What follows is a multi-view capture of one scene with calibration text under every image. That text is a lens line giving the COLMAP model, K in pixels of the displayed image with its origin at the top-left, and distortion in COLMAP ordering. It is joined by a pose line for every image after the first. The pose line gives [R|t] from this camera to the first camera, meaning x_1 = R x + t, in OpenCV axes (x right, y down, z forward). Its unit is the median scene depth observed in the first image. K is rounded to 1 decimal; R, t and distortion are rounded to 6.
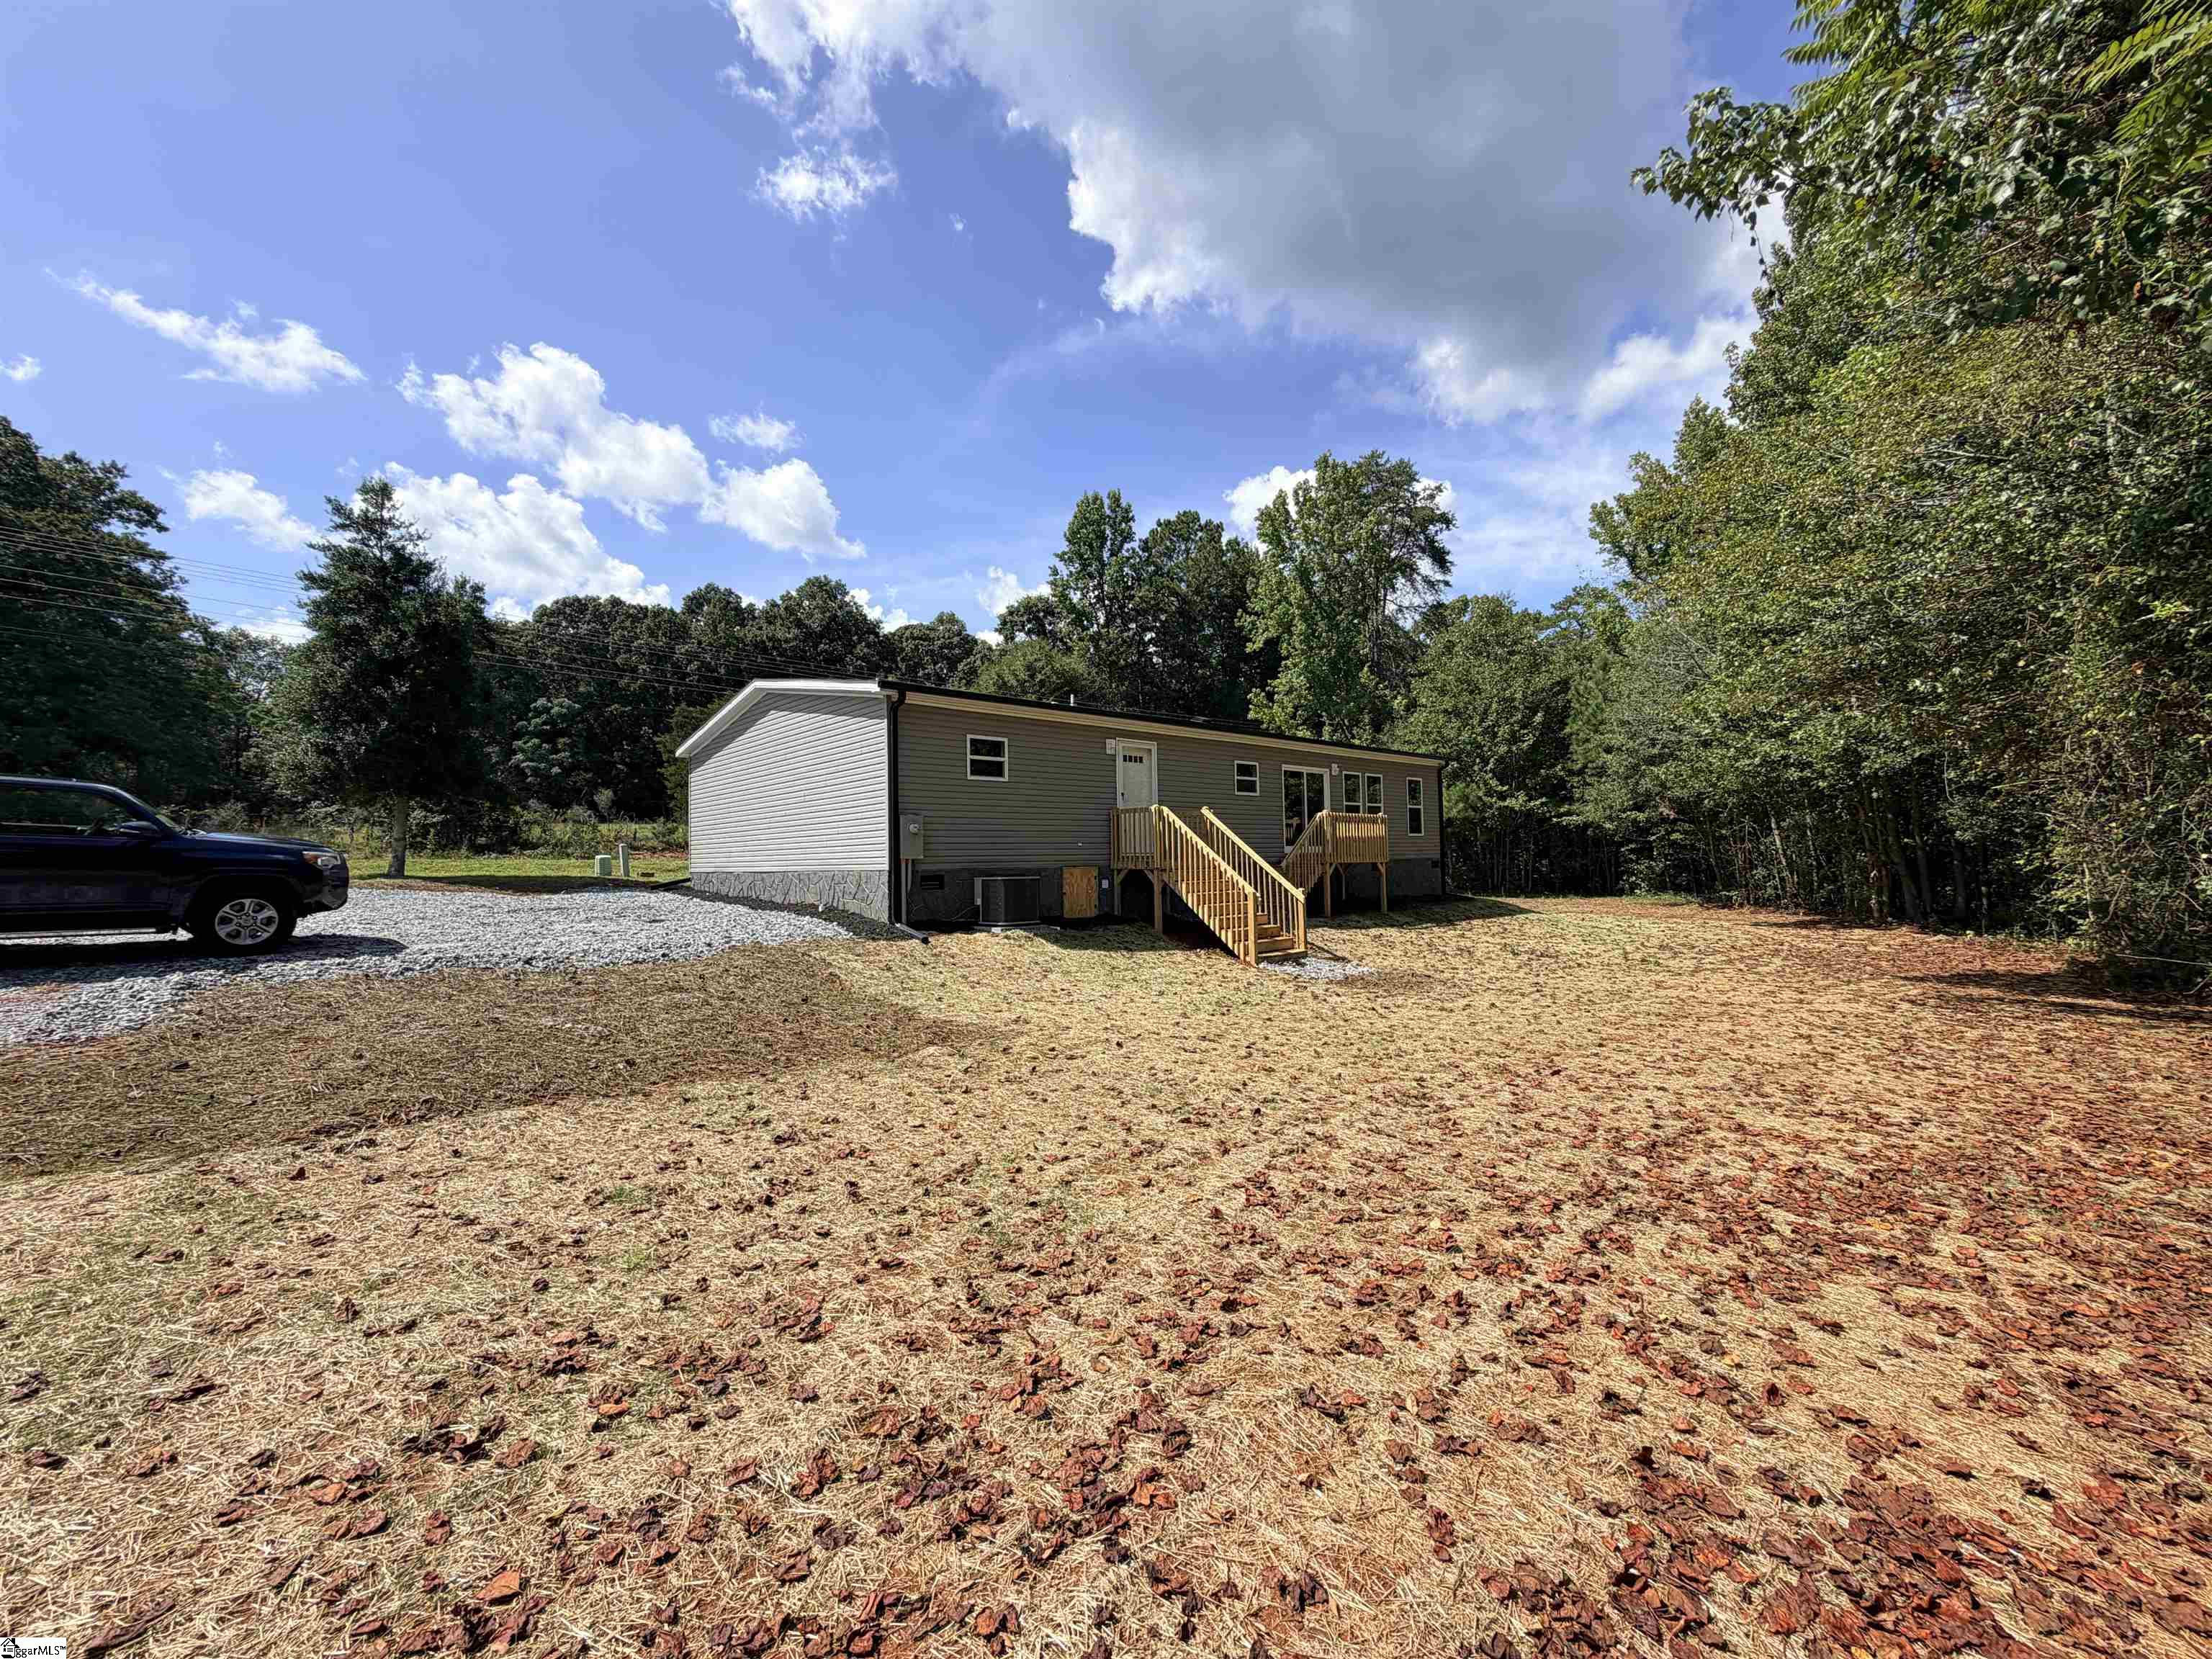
lens RADIAL K [[898.8, 0, 1106.0], [0, 898.8, 829.5], [0, 0, 1]] dist [0.006116, 0.000289]
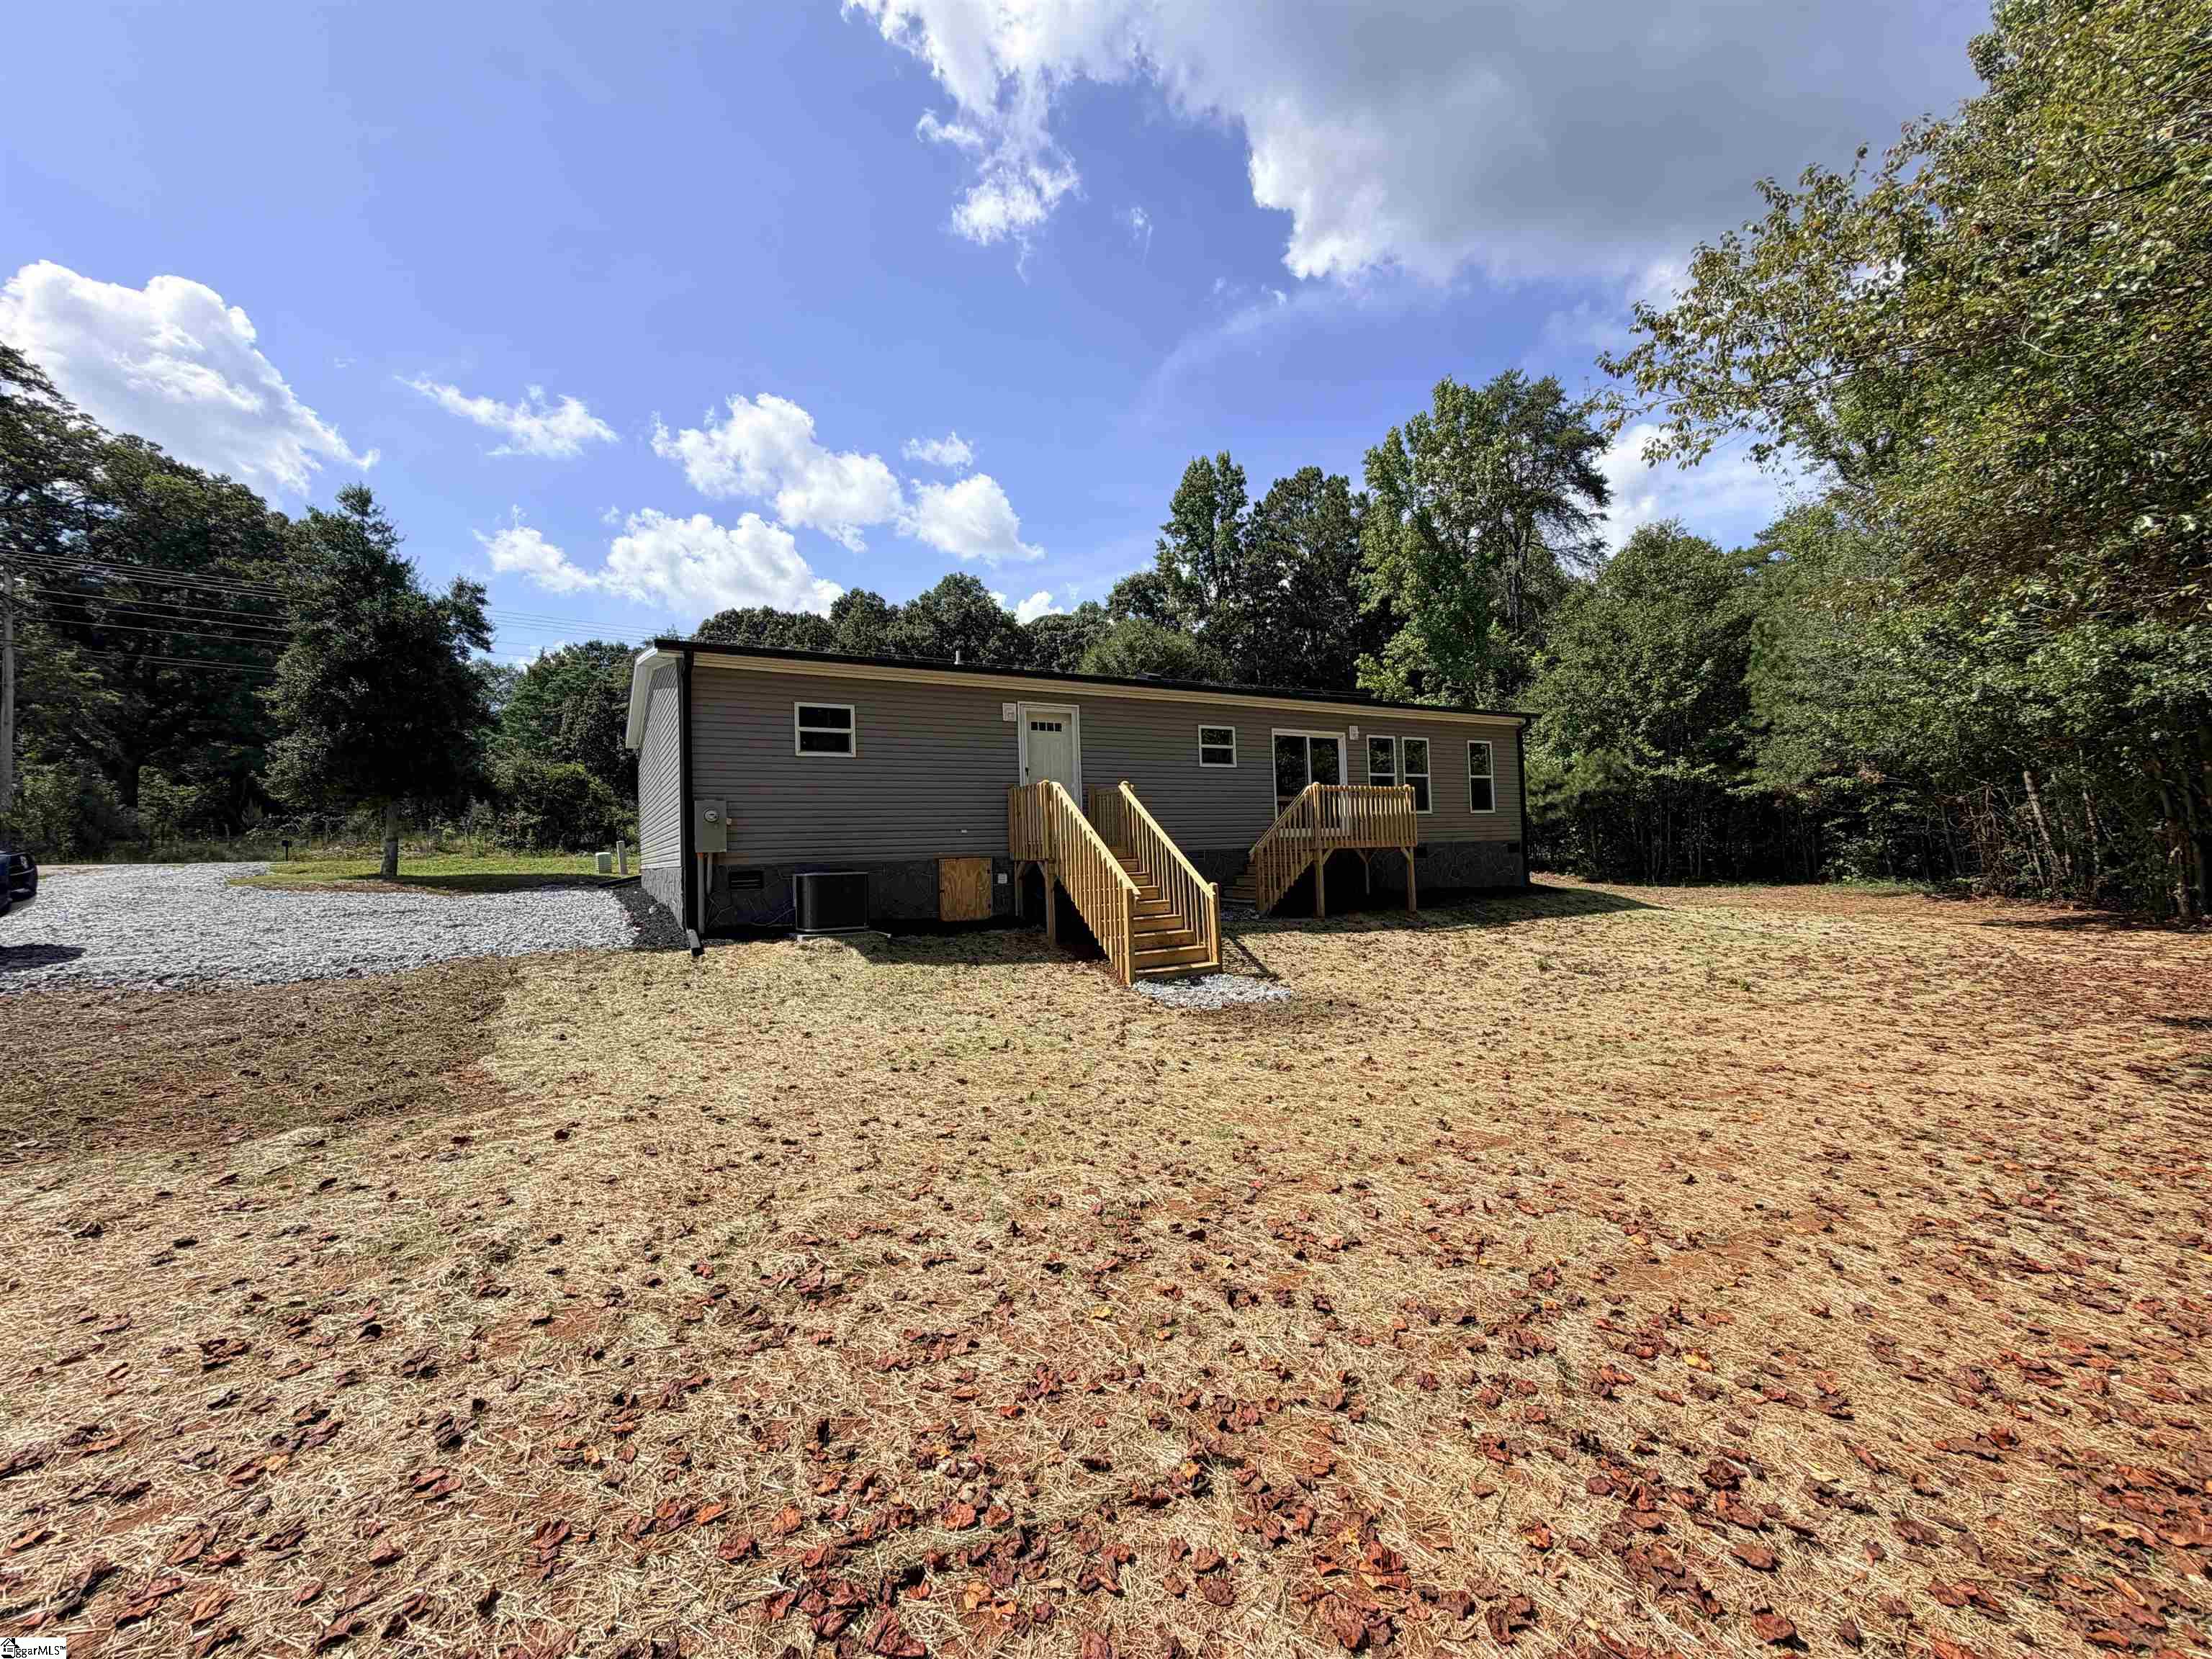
lens RADIAL K [[892.8, 0, 1106.0], [0, 892.8, 829.5], [0, 0, 1]] dist [0.002620, -0.000207]
pose [[0.978322, -0.019813, -0.206142, 0.090101], [0.022305, 0.999703, 0.009774, 0.003255], [0.205887, -0.014160, 0.978473, 0.075208]]
